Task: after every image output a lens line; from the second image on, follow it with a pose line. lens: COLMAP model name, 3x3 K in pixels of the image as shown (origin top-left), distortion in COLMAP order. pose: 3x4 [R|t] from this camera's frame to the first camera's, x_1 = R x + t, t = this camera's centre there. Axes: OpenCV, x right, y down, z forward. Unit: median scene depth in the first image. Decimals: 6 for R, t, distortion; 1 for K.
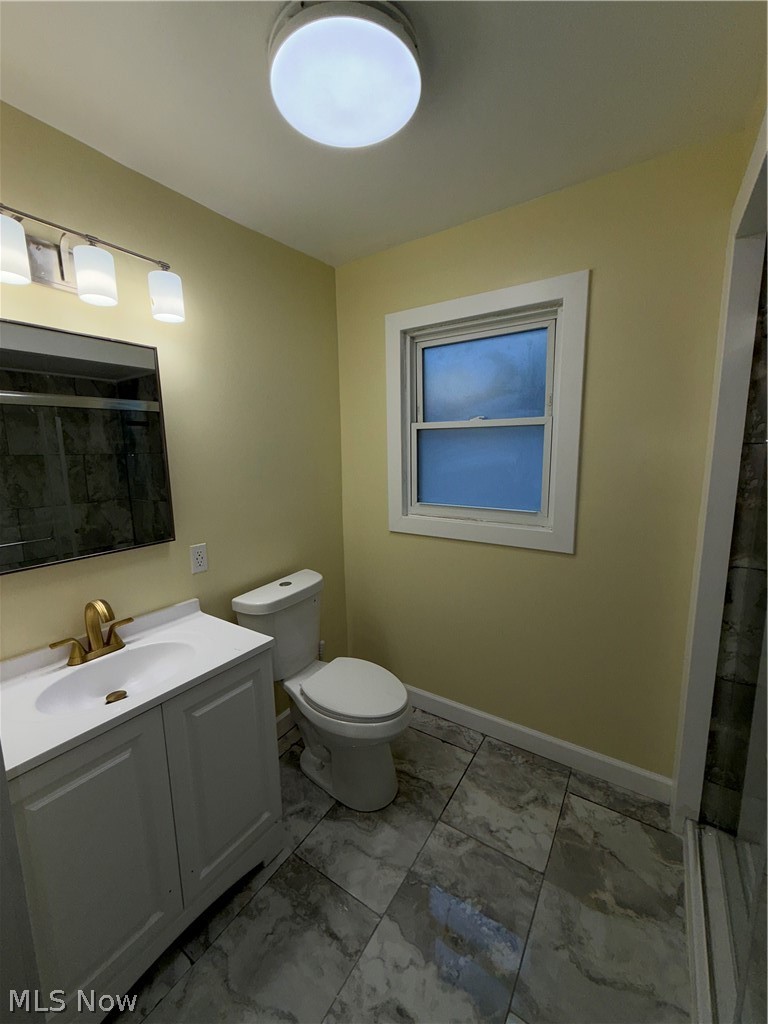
lens RADIAL K [[414.8, 0, 382.9], [0, 414.8, 511.7], [0, 0, 1]] dist [-0.000601, 0.000924]
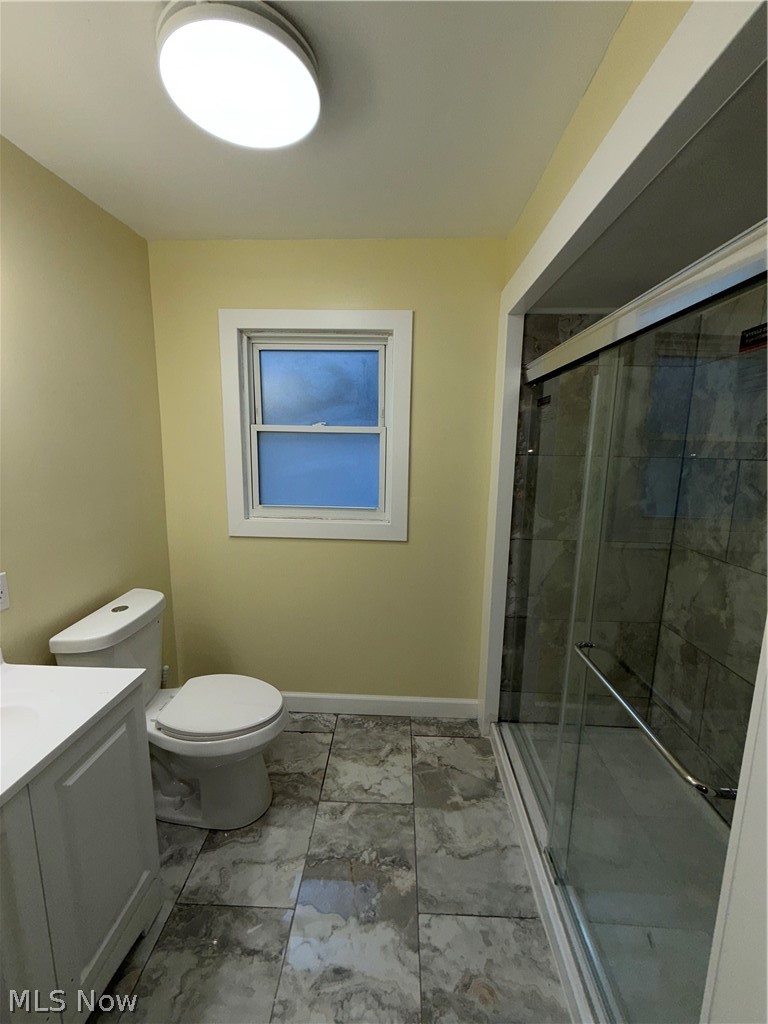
lens RADIAL K [[414.8, 0, 386.2], [0, 414.8, 512.3], [0, 0, 1]] dist [-0.000601, 0.000924]
pose [[0.848824, -0.056665, 0.525630, -0.239020], [0.052726, 0.998356, 0.022481, -0.014151], [-0.526040, 0.008632, 0.850416, -0.004929]]
